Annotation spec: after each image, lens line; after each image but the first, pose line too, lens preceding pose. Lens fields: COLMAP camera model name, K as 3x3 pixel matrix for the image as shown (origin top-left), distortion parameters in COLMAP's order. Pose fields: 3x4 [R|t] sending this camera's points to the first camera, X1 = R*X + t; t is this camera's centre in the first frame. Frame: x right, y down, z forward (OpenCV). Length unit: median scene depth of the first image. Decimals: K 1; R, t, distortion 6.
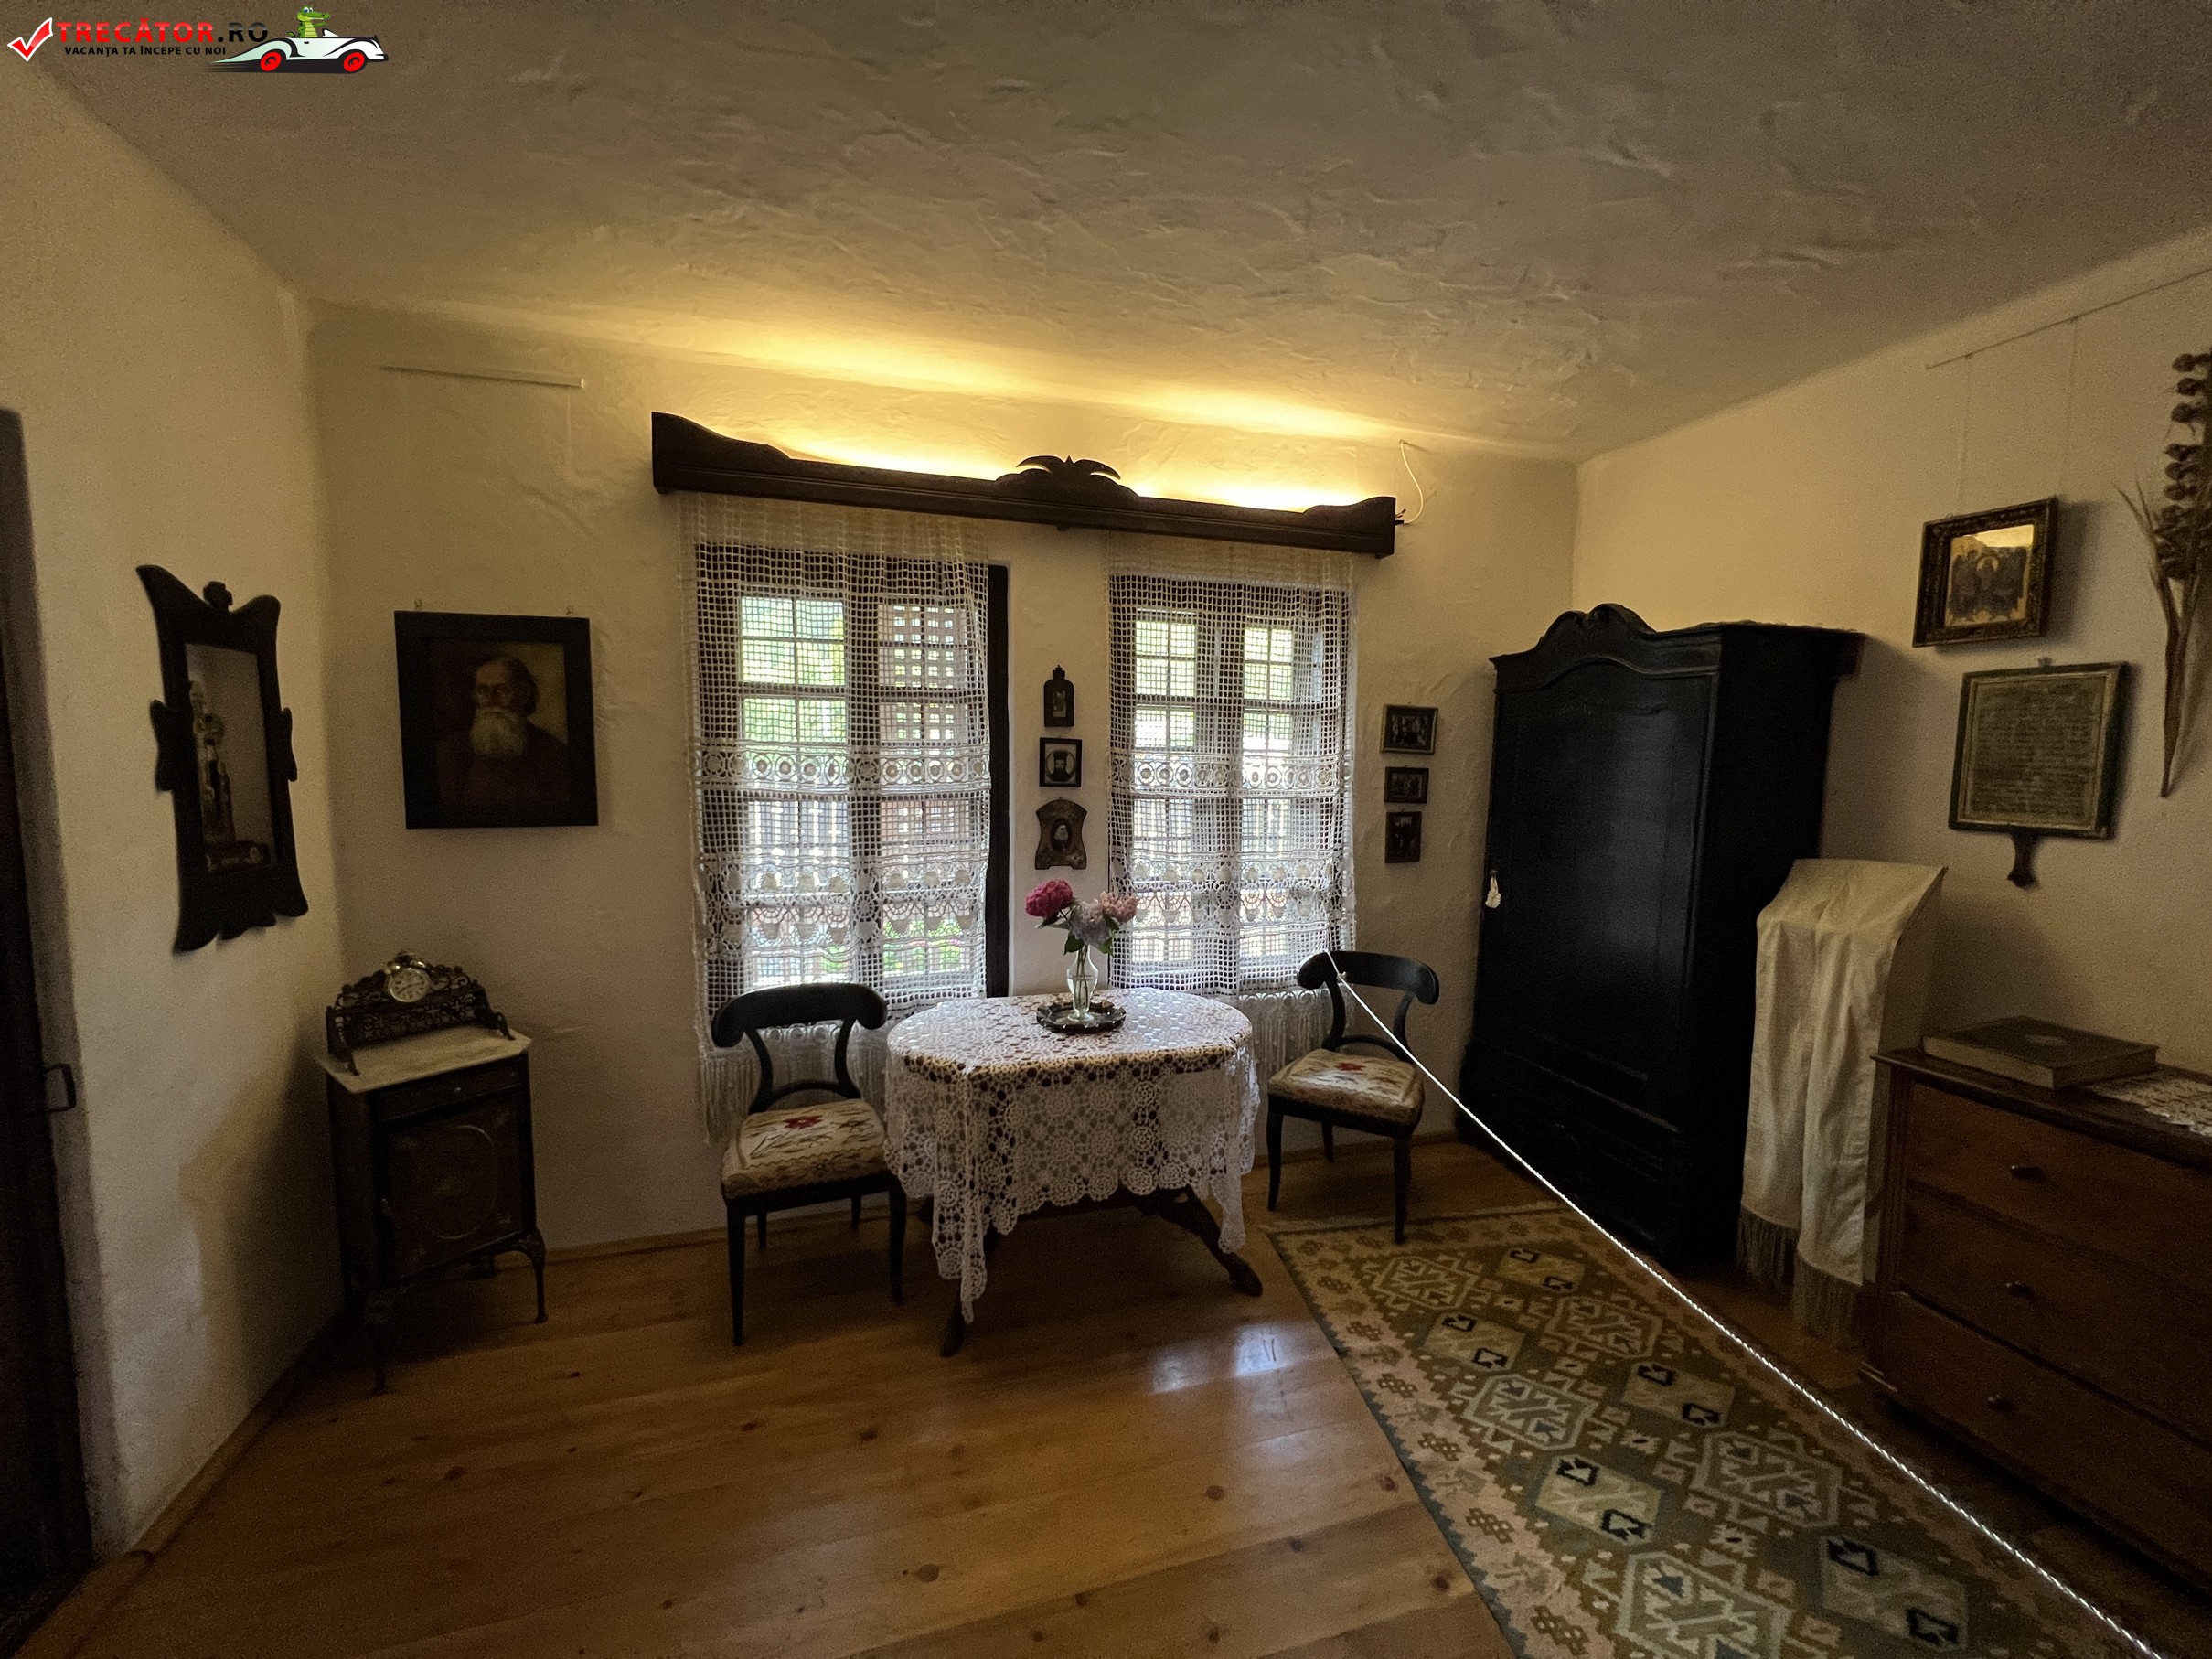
lens RADIAL K [[891.3, 0, 1102.9], [0, 891.3, 830.4], [0, 0, 1]] dist [-0.000676, -0.000019]
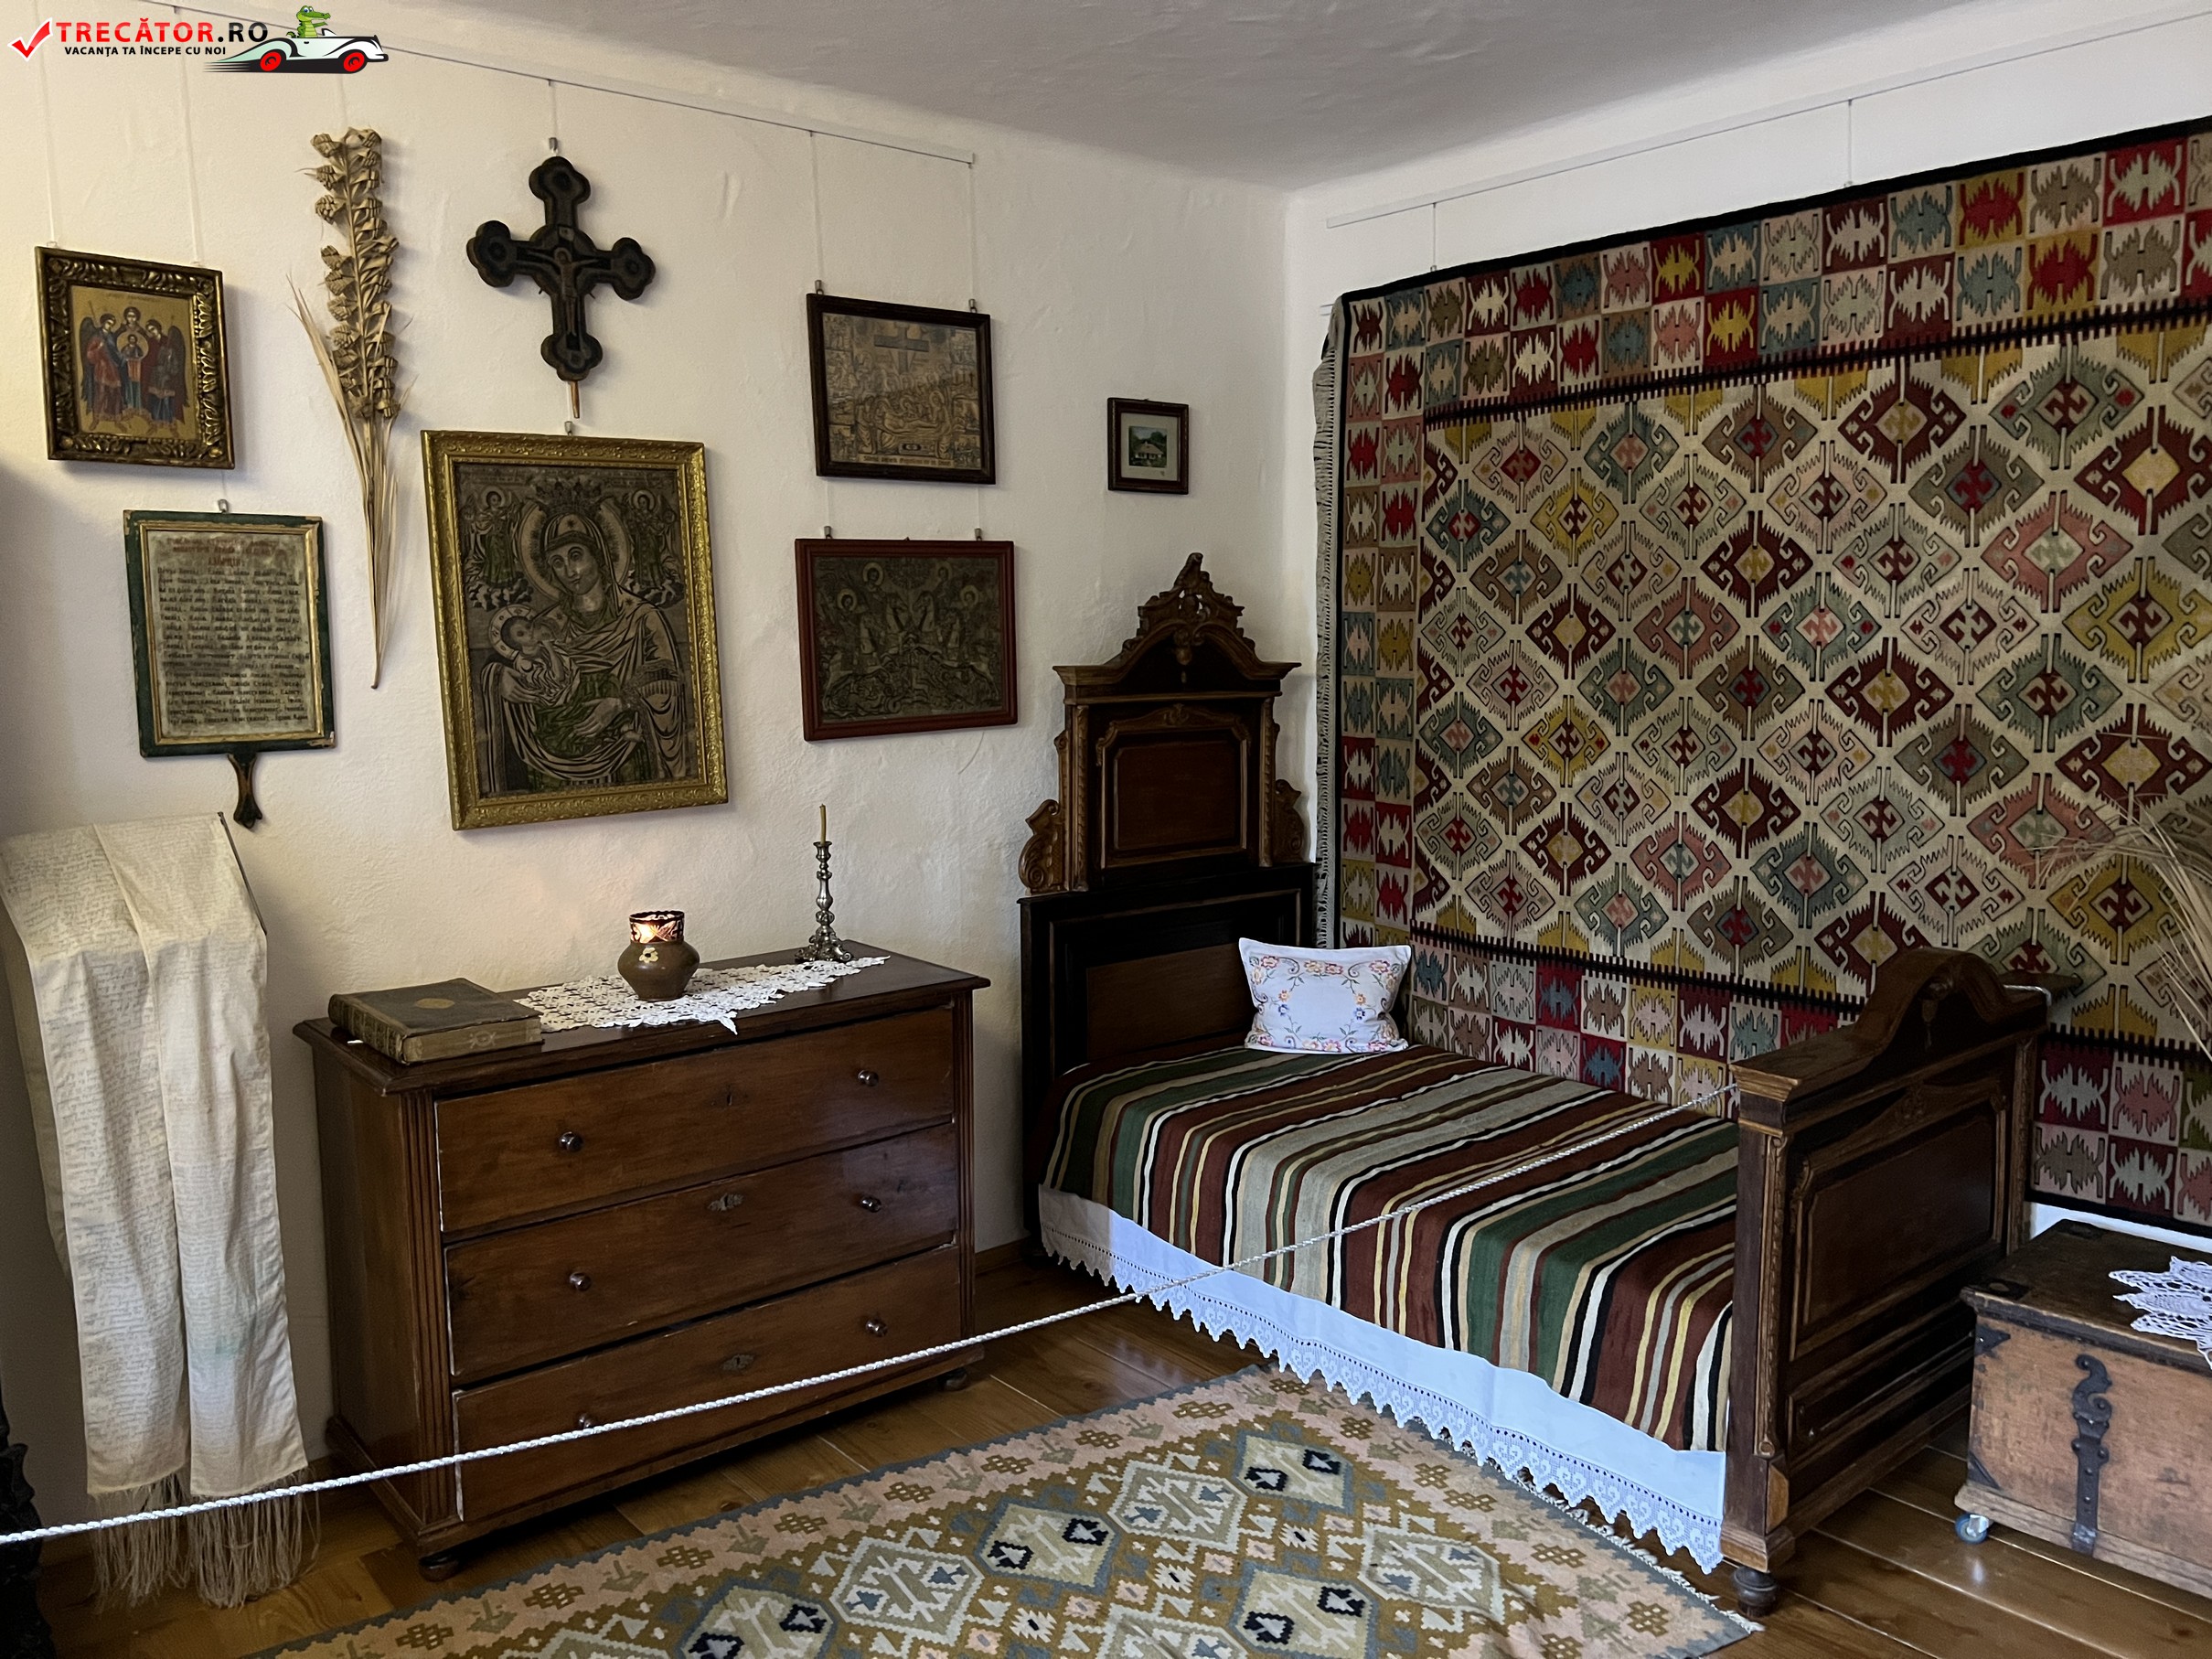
lens RADIAL K [[1684.3, 0, 1105.8], [0, 1684.3, 832.1], [0, 0, 1]] dist [0.001700, 0.001065]
pose [[-0.390153, -0.117229, 0.913257, -0.442269], [0.087610, 0.982635, 0.163563, -0.090201], [-0.916573, 0.143825, -0.373107, 0.868708]]
